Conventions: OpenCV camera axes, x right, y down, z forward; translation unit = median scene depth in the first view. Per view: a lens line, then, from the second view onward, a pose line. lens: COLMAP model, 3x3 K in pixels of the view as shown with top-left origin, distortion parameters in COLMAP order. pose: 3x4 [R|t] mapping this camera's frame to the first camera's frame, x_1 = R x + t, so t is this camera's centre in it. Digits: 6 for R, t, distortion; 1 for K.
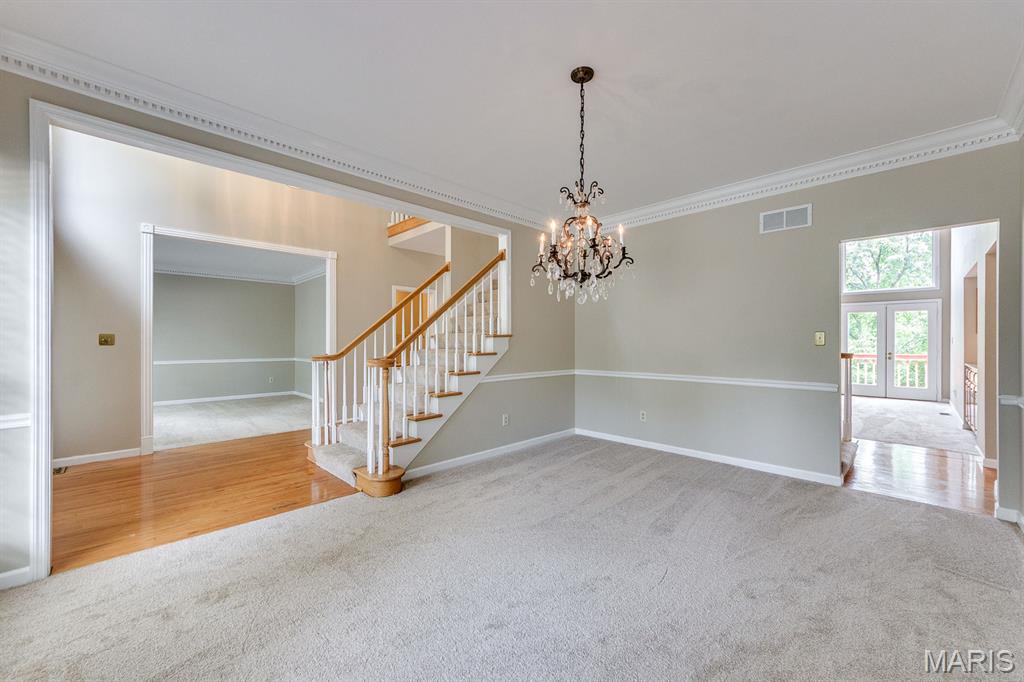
lens RADIAL K [[405.6, 0, 511.0], [0, 405.6, 338.4], [0, 0, 1]] dist [0.008117, -0.002806]
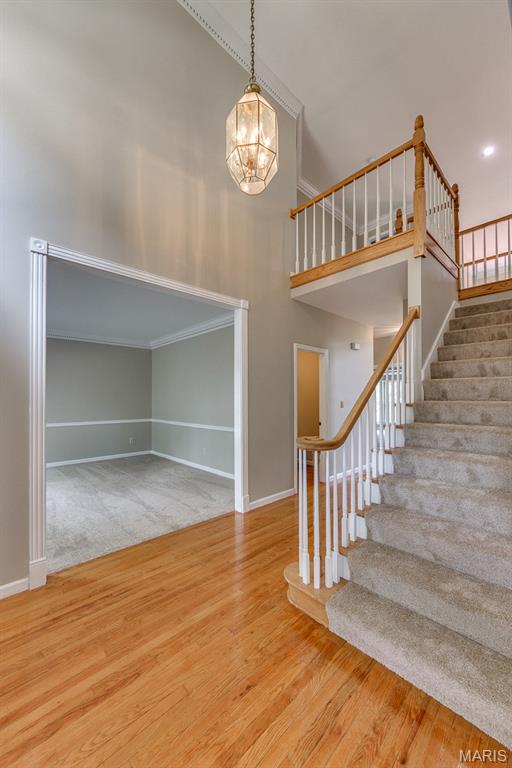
lens RADIAL K [[304.2, 0, 266.7], [0, 304.2, 394.7], [0, 0, 1]] dist [0.008117, -0.002806]
pose [[0.999856, 0.000356, -0.016989, -0.381231], [-0.000462, 0.999981, -0.006223, -0.016038], [0.016986, 0.006230, 0.999836, 0.378019]]
